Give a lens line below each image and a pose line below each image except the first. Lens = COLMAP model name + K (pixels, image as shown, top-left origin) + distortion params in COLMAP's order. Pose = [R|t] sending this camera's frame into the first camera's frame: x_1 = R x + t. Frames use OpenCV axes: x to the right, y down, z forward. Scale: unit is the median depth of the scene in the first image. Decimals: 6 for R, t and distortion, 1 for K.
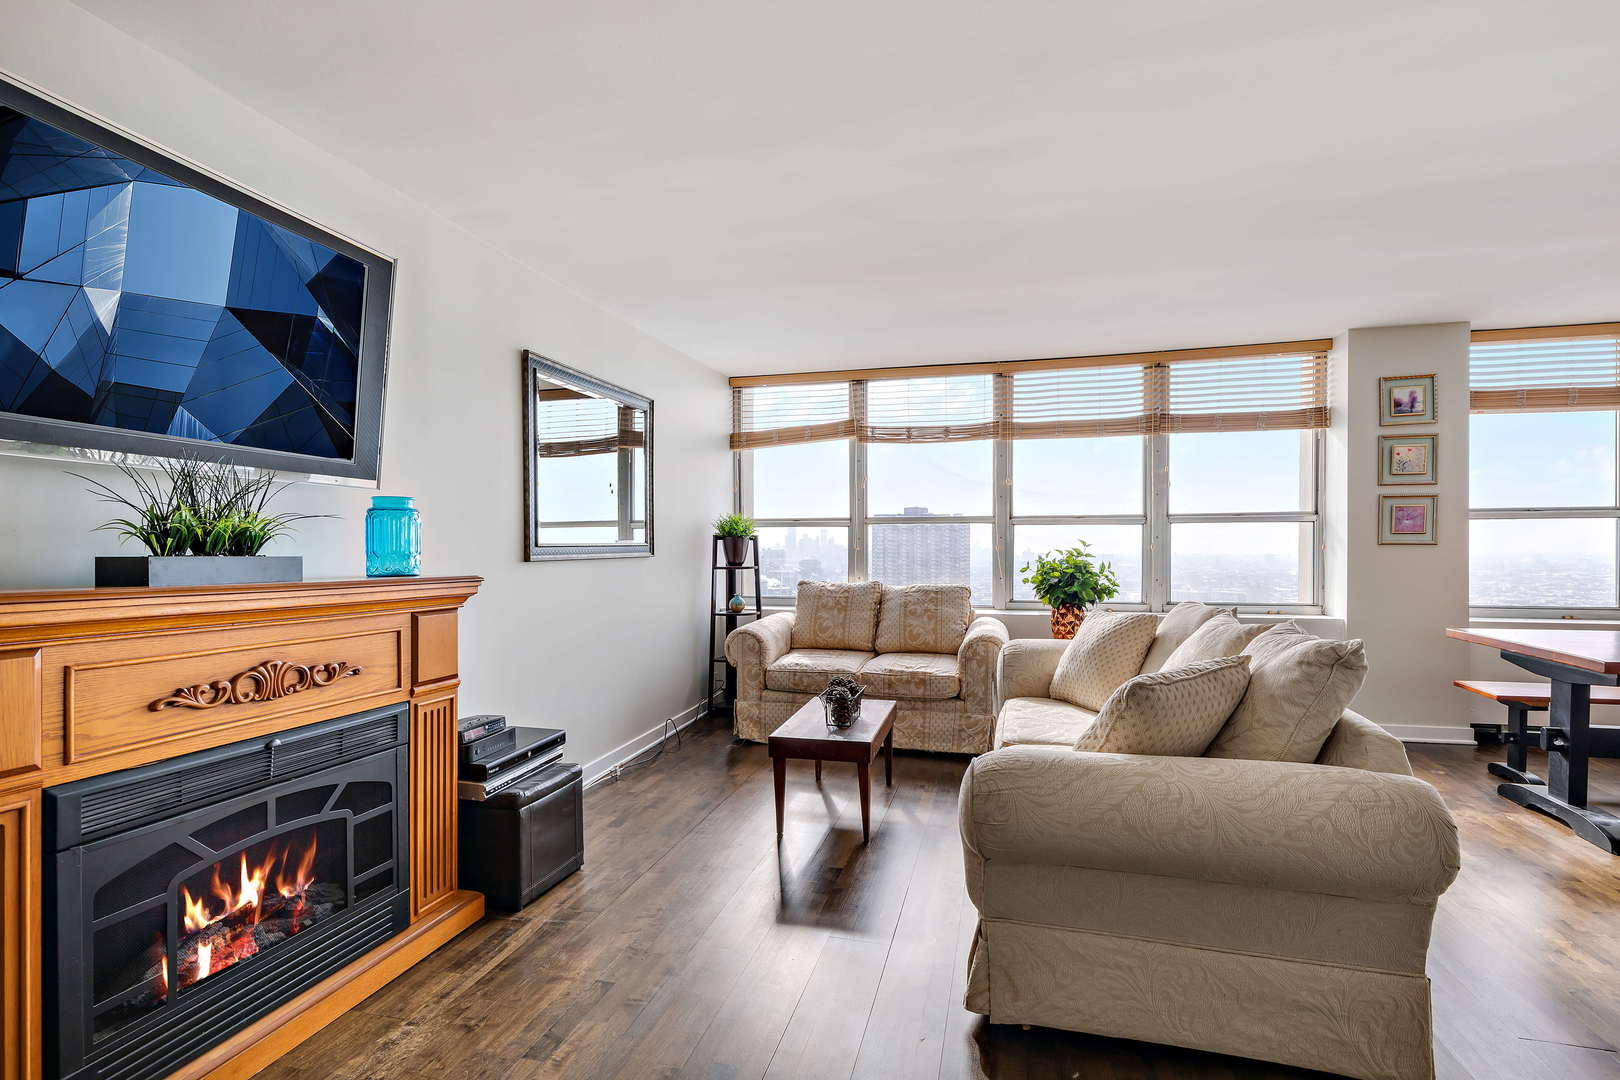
lens RADIAL K [[729.7, 0, 824.6], [0, 729.7, 563.1], [0, 0, 1]] dist [0.000912, 0.001220]
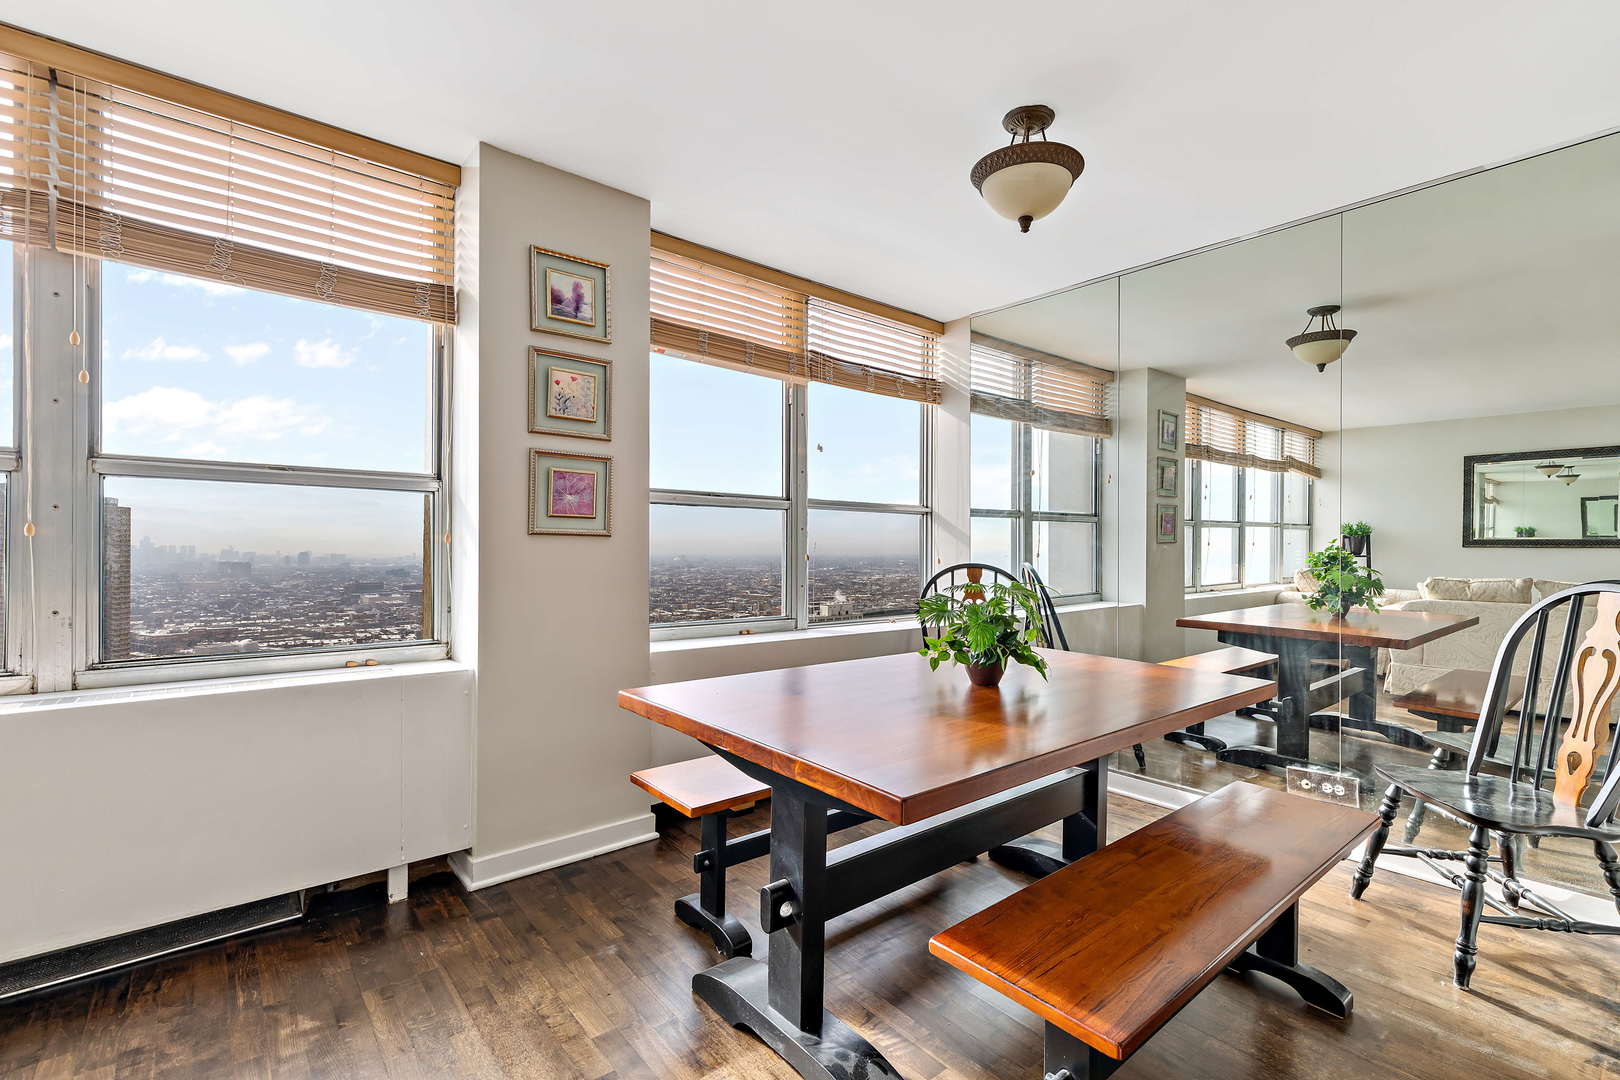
lens RADIAL K [[729.7, 0, 815.6], [0, 729.7, 553.1], [0, 0, 1]] dist [0.000912, 0.001220]
pose [[0.575345, 0.005589, 0.817892, 0.401359], [0.005689, 0.999925, -0.010835, -0.003376], [-0.817891, 0.010887, 0.575270, 0.465479]]
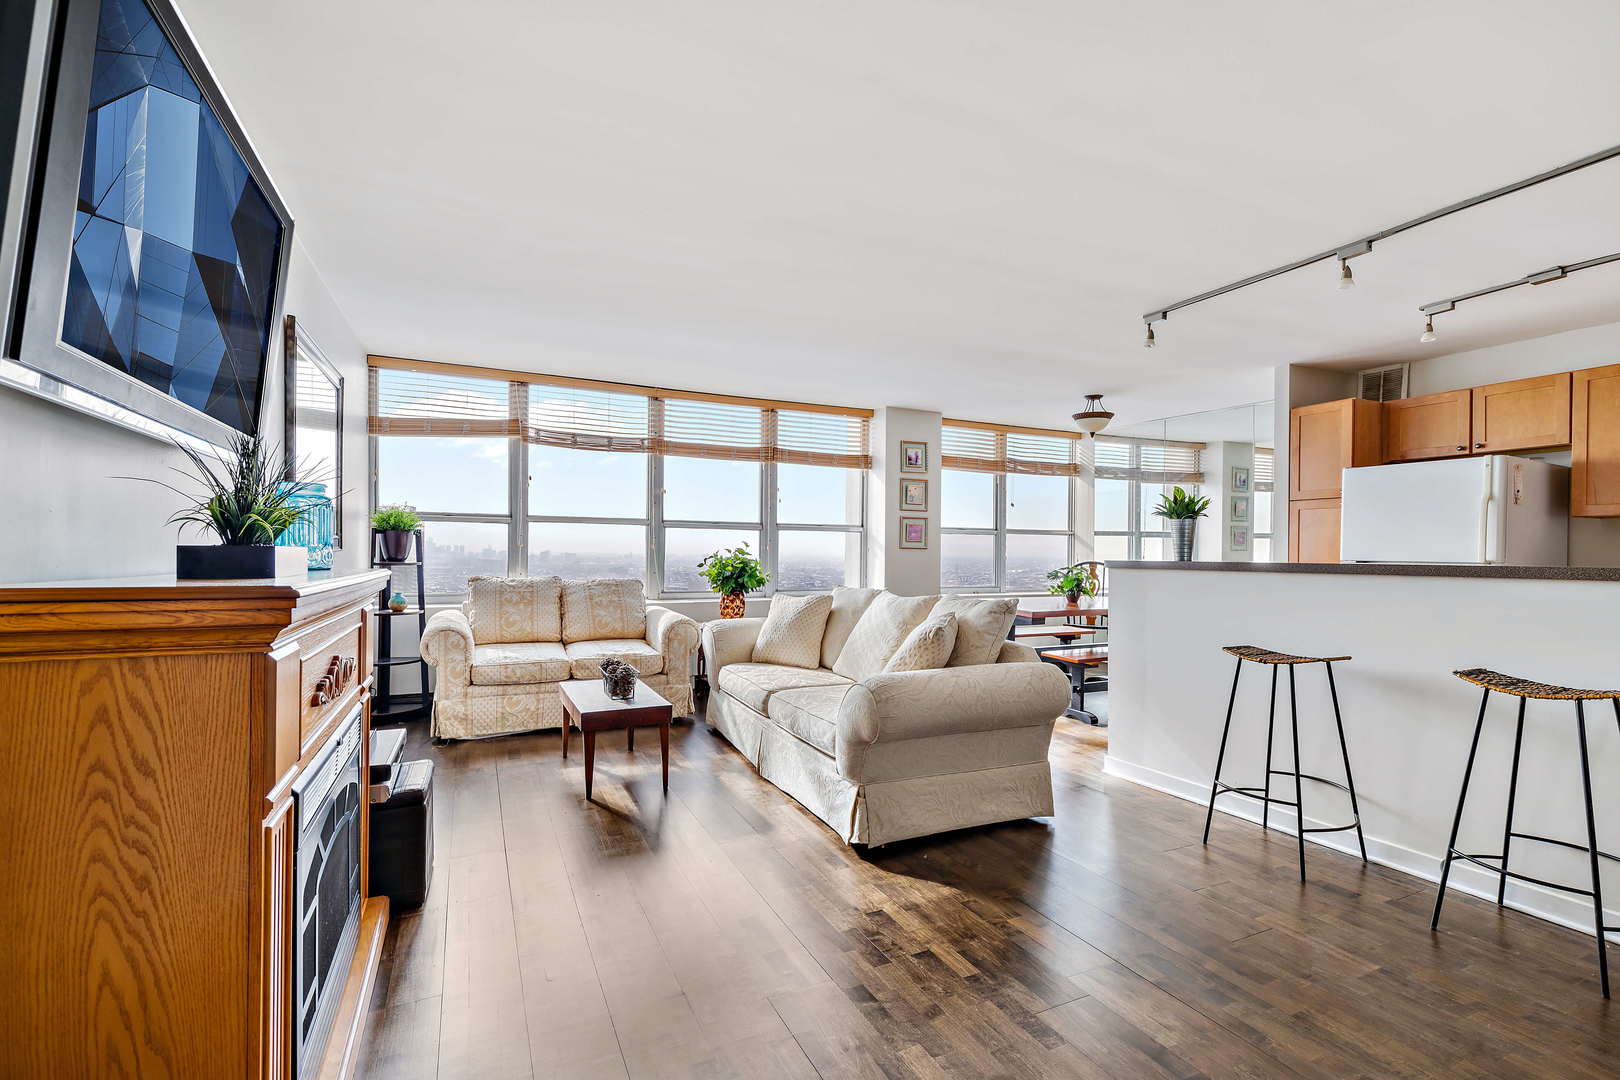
lens RADIAL K [[729.7, 0, 799.5], [0, 729.7, 554.9], [0, 0, 1]] dist [0.000912, 0.001220]
pose [[0.773446, 0.008336, 0.633808, -0.365975], [-0.002258, 0.999943, -0.010397, 0.004301], [-0.633859, 0.006610, 0.773421, -0.053768]]
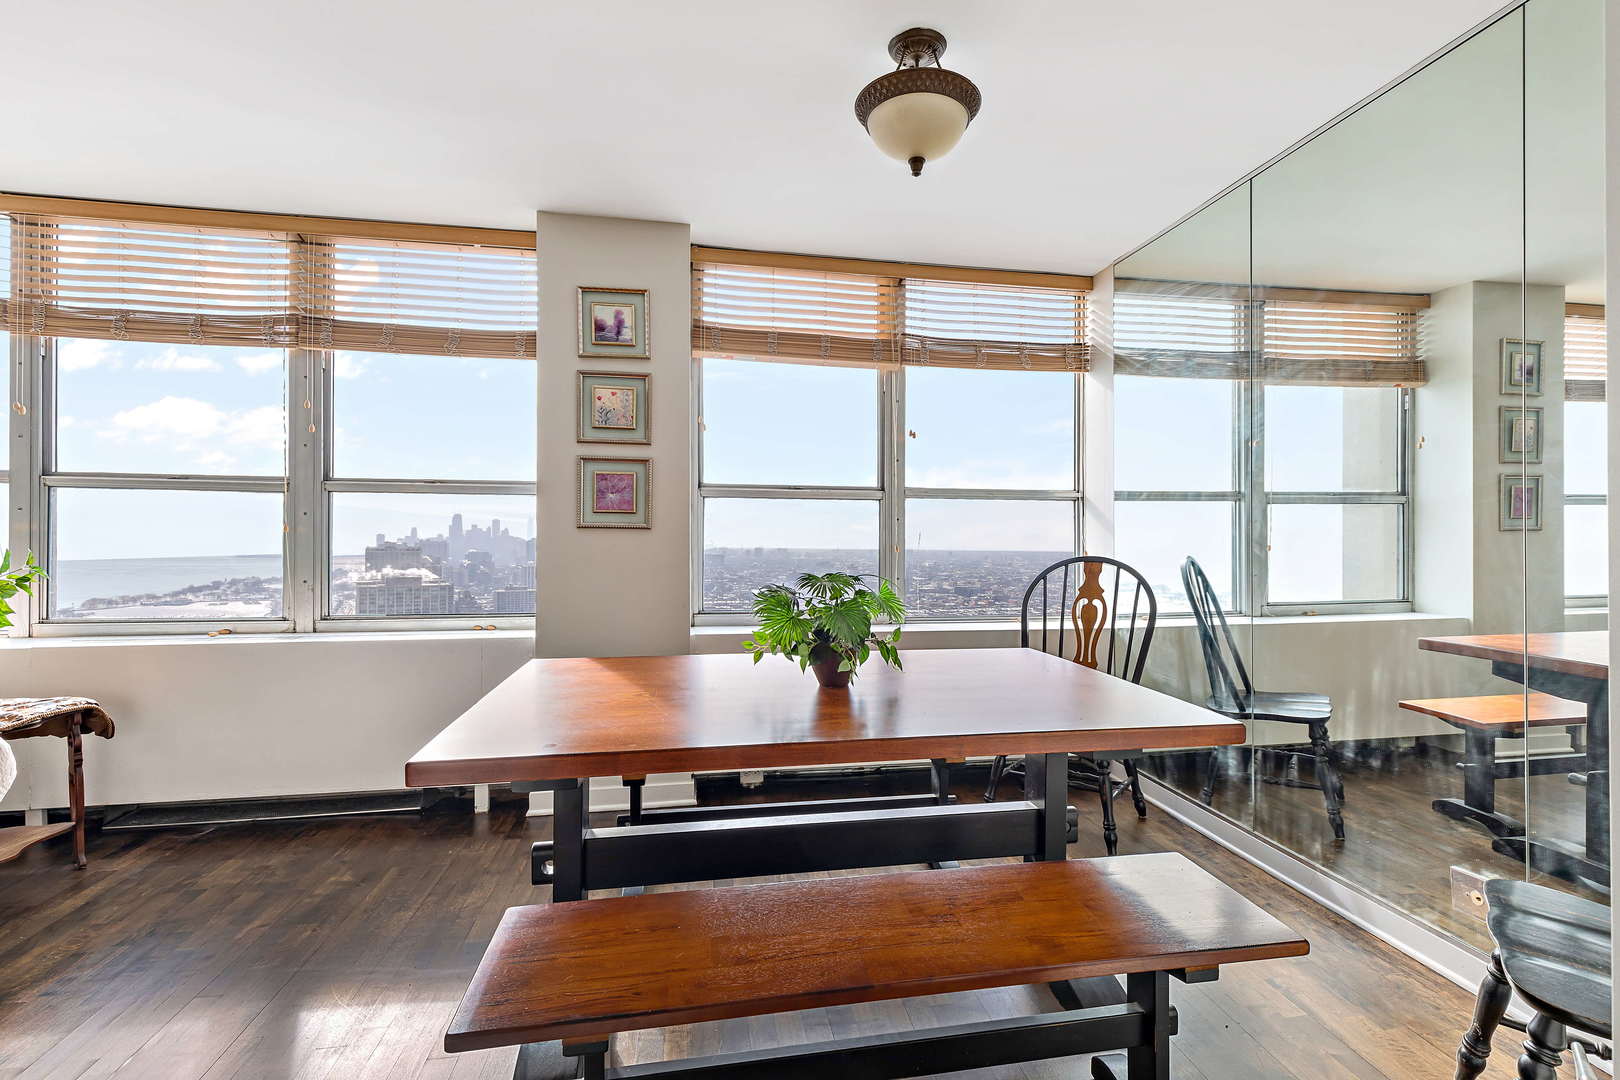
lens RADIAL K [[729.7, 0, 831.7], [0, 729.7, 543.1], [0, 0, 1]] dist [0.000912, 0.001220]
pose [[0.907176, 0.009130, 0.420653, 0.659578], [-0.001724, 0.999837, -0.017983, 0.000530], [-0.420748, 0.015589, 0.907043, 0.264612]]
